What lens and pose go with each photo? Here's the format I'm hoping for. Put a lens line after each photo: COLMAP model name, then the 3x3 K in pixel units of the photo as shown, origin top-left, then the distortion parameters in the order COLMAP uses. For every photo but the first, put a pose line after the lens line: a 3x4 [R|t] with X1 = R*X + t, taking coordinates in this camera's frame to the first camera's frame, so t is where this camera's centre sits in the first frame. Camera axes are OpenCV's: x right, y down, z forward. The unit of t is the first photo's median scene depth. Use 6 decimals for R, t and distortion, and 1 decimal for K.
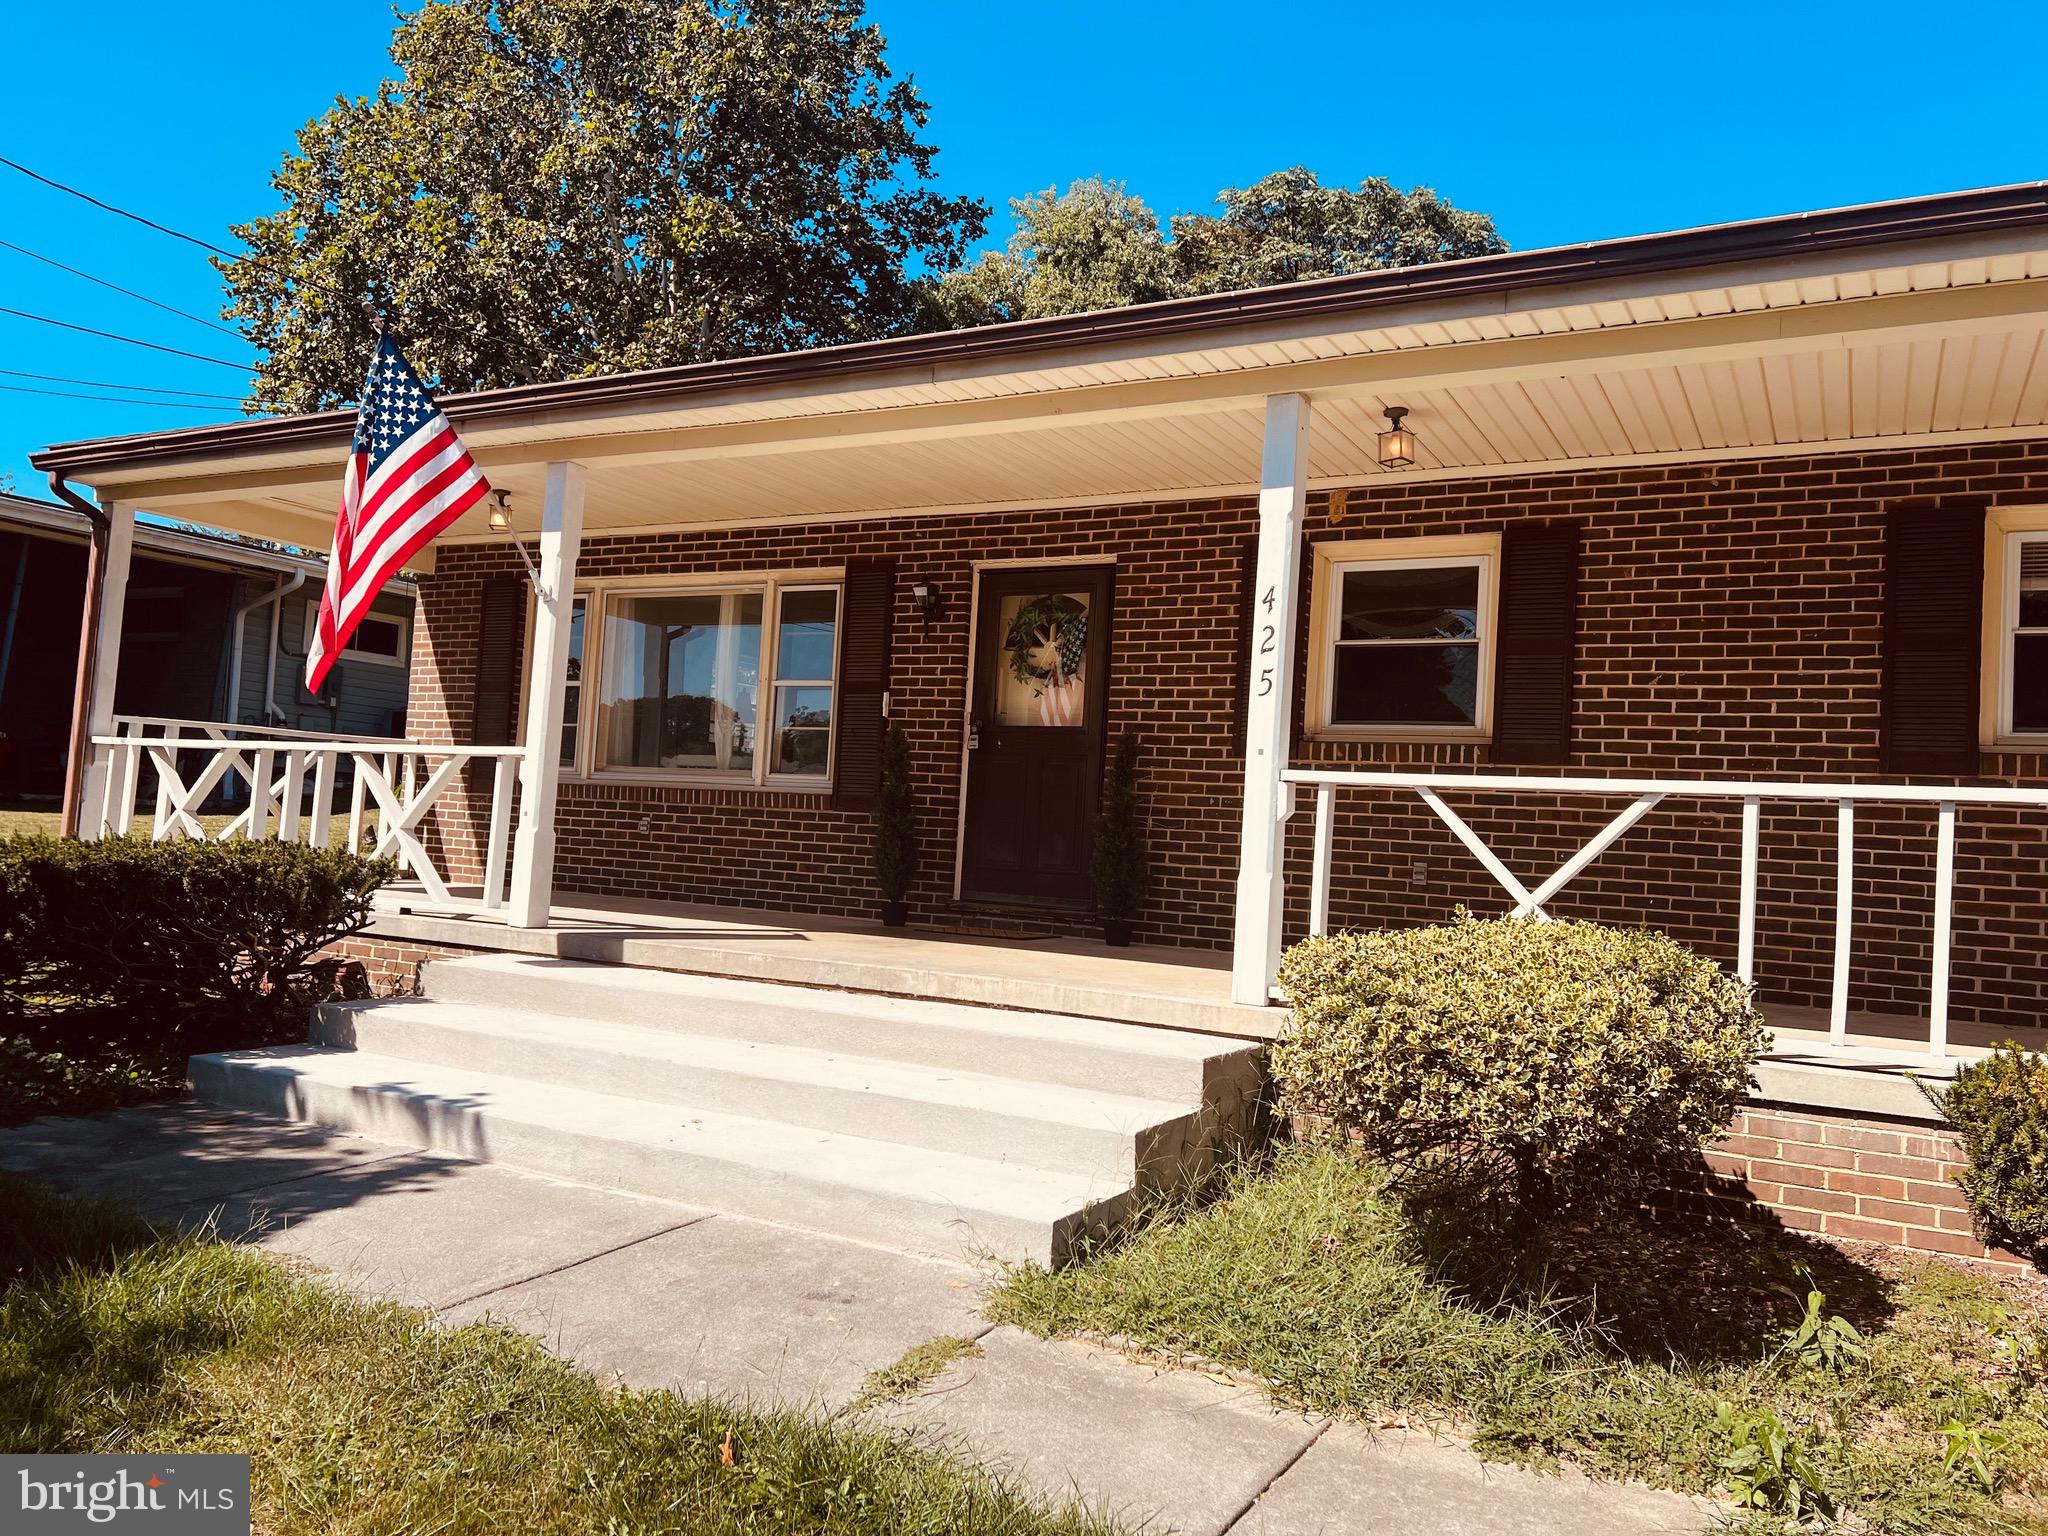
lens RADIAL K [[1535.3, 0, 1026.6], [0, 1535.3, 772.9], [0, 0, 1]] dist [0.042741, -0.022688]
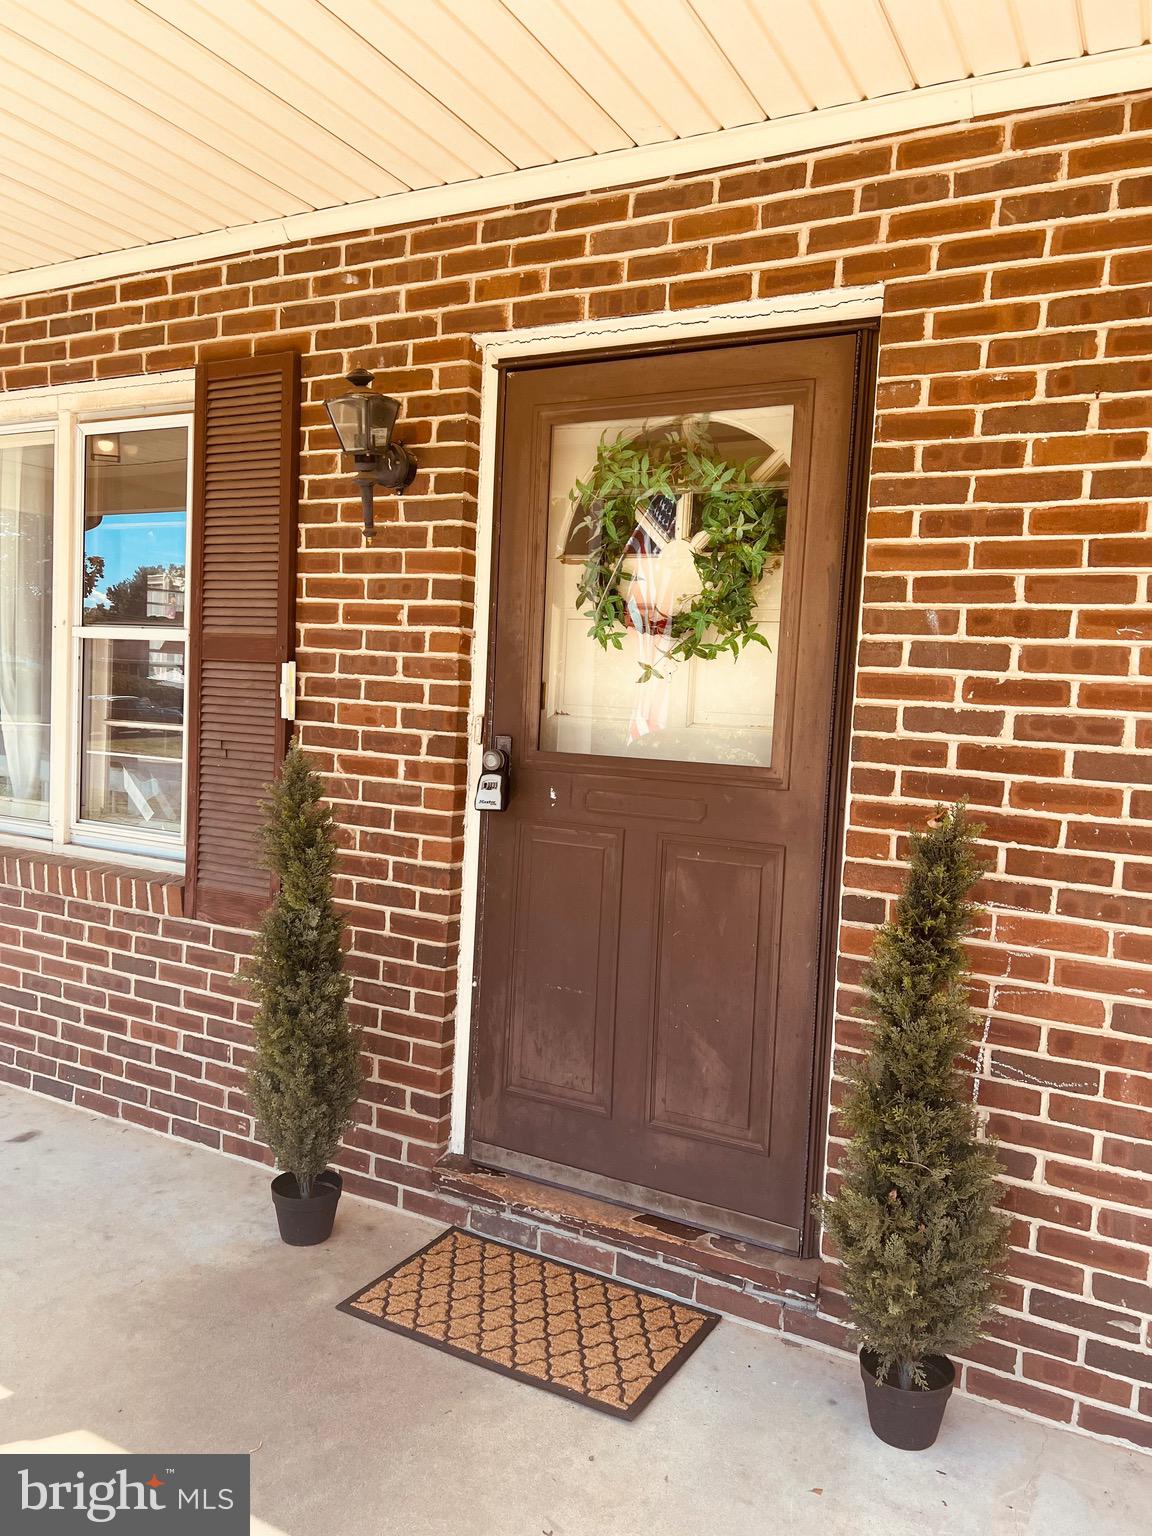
lens RADIAL K [[1151.5, 0, 572.4], [0, 1151.5, 759.7], [0, 0, 1]] dist [0.042741, -0.022688]
pose [[0.999934, -0.010749, 0.004039, -0.013344], [0.010238, 0.993848, 0.110282, -0.060718], [-0.005200, -0.110233, 0.993892, 0.678300]]
